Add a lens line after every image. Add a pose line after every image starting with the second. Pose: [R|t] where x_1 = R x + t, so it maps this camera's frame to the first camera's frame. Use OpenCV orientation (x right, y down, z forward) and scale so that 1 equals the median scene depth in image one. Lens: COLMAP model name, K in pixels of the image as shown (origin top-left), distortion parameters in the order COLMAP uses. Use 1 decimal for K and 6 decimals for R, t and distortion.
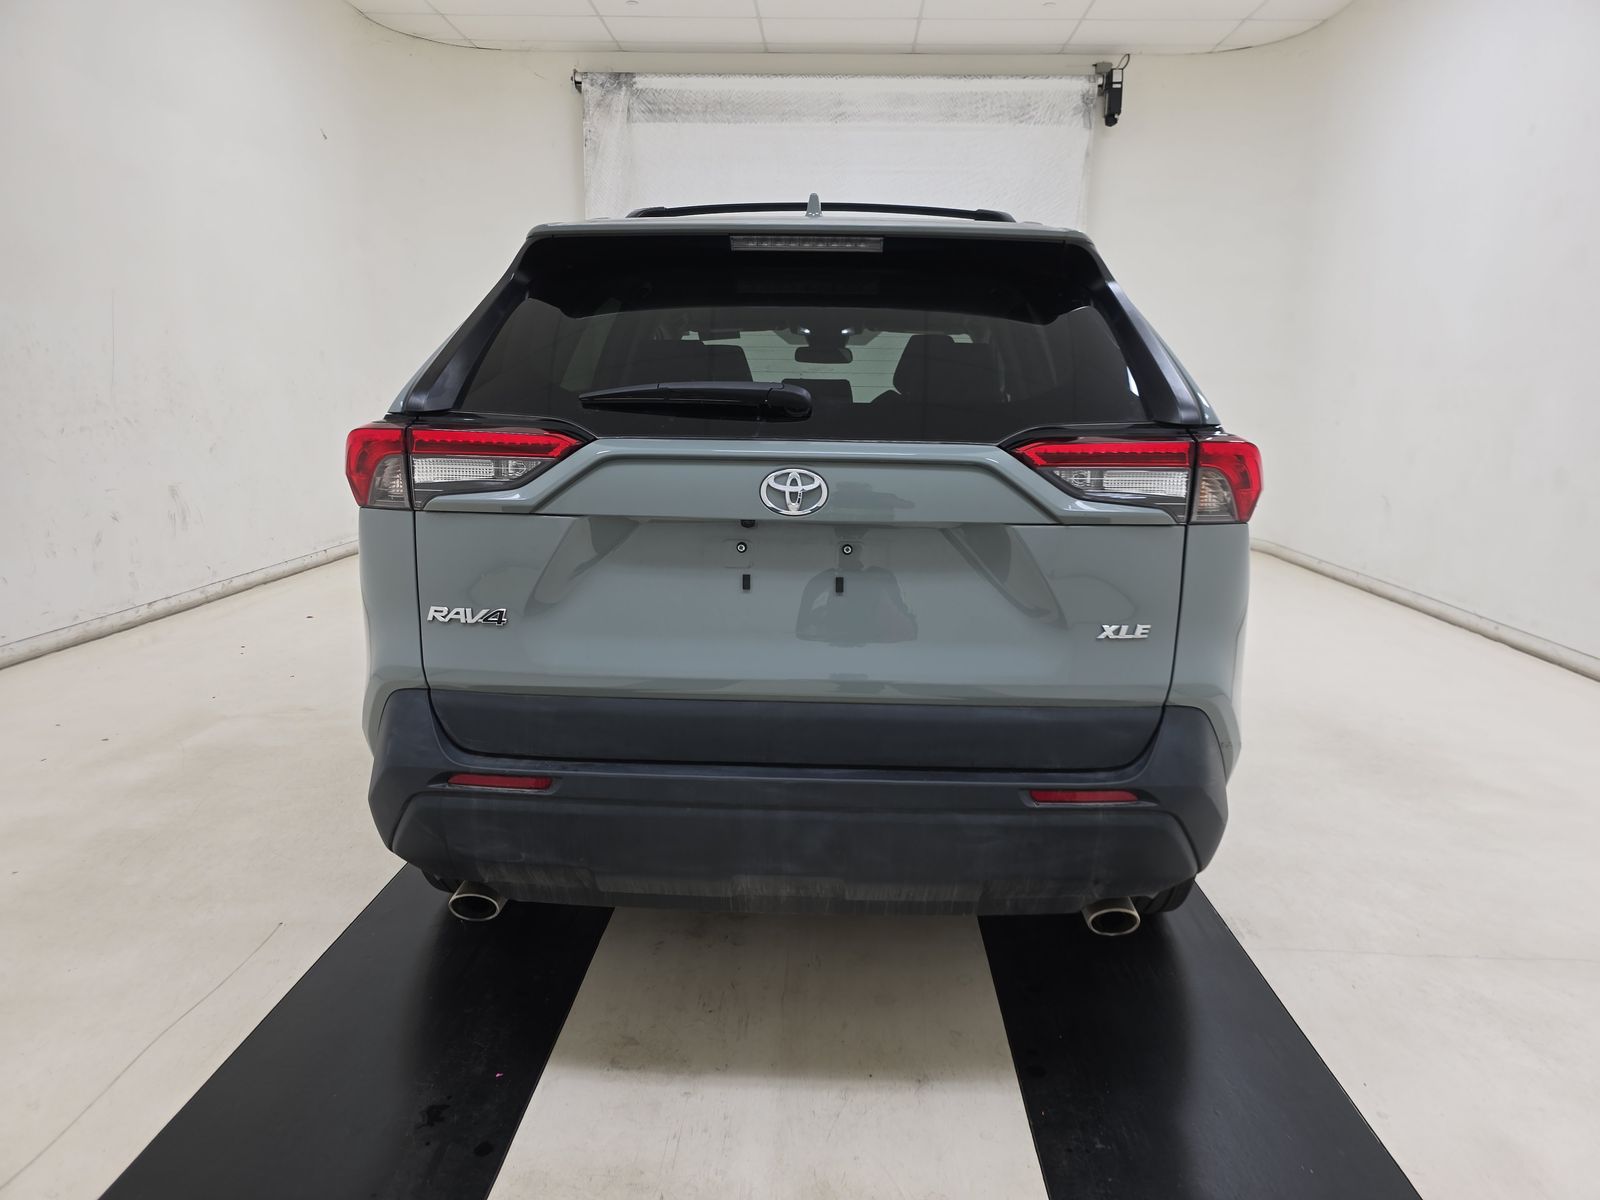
lens RADIAL K [[1069.2, 0, 809.0], [0, 1069.2, 602.2], [0, 0, 1]] dist [0.016647, -0.003288]
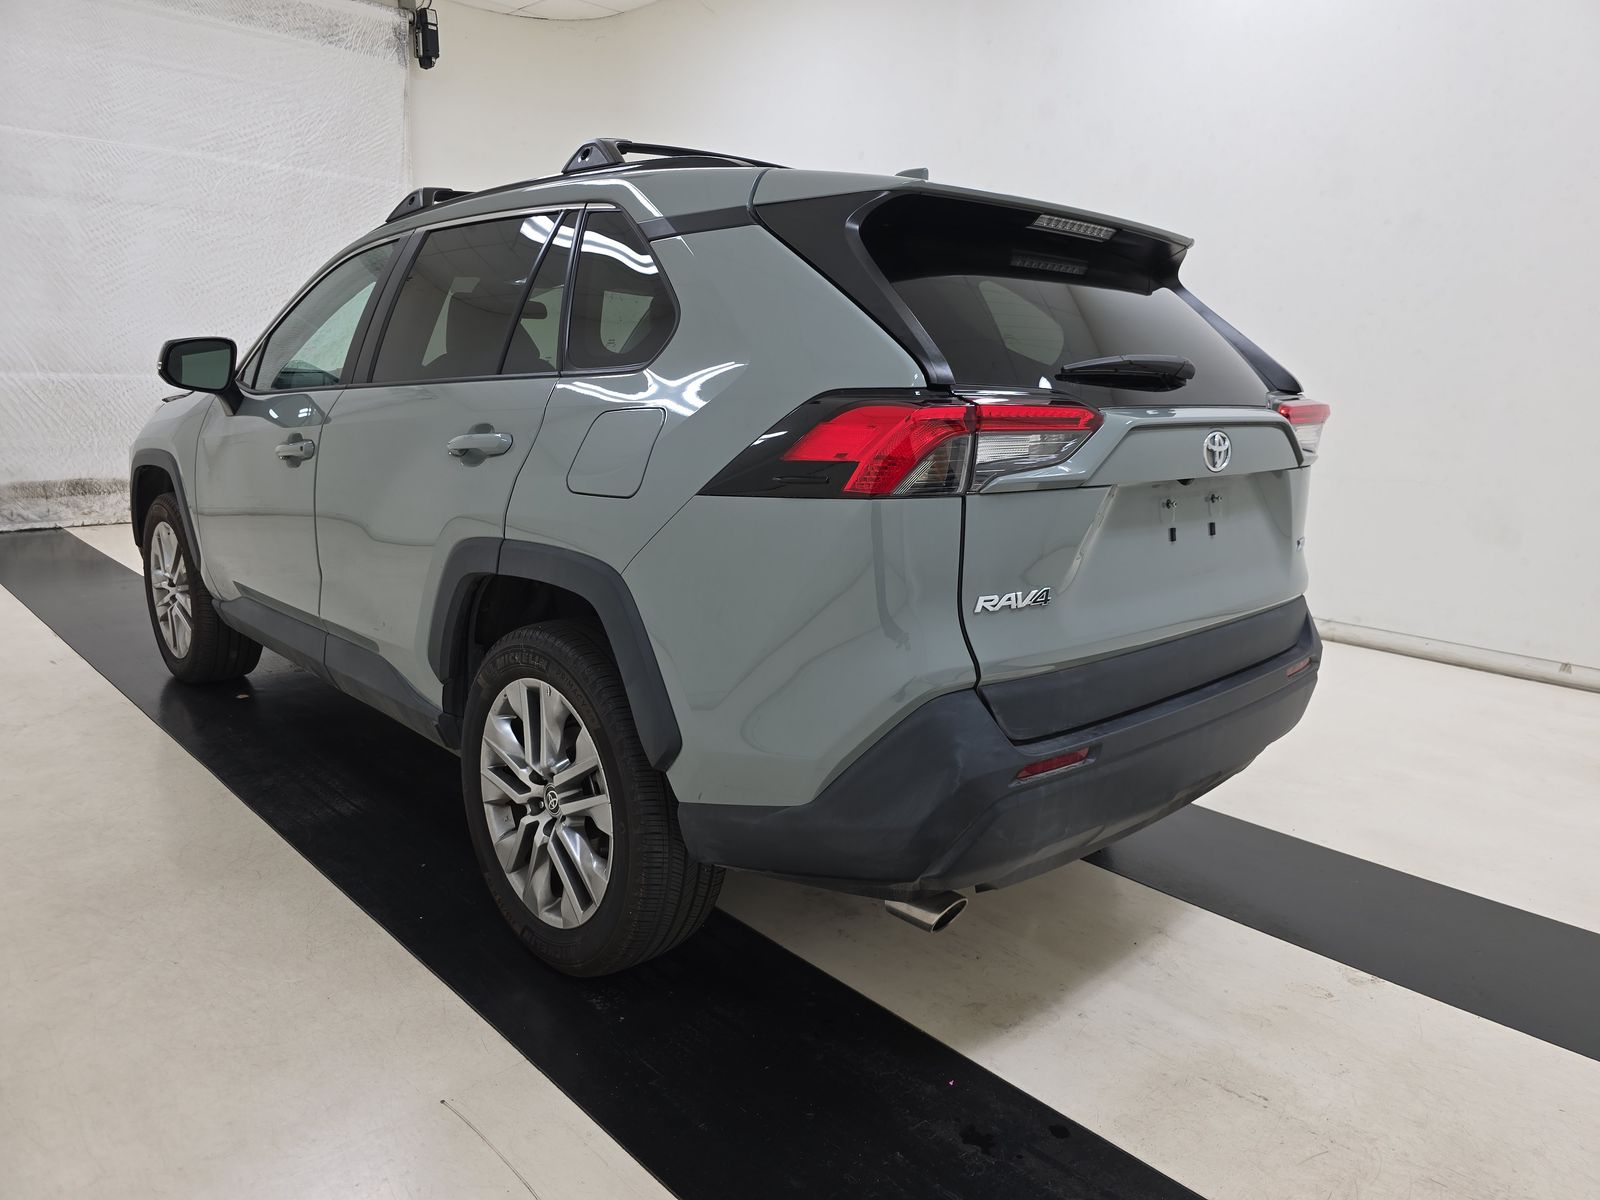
lens RADIAL K [[1069.2, 0, 809.0], [0, 1069.2, 600.5], [0, 0, 1]] dist [0.016647, -0.003288]
pose [[0.704806, -0.143486, 0.694737, -1.102149], [0.116662, 0.989441, 0.086000, -0.089708], [-0.699742, 0.020437, 0.714104, 0.451864]]
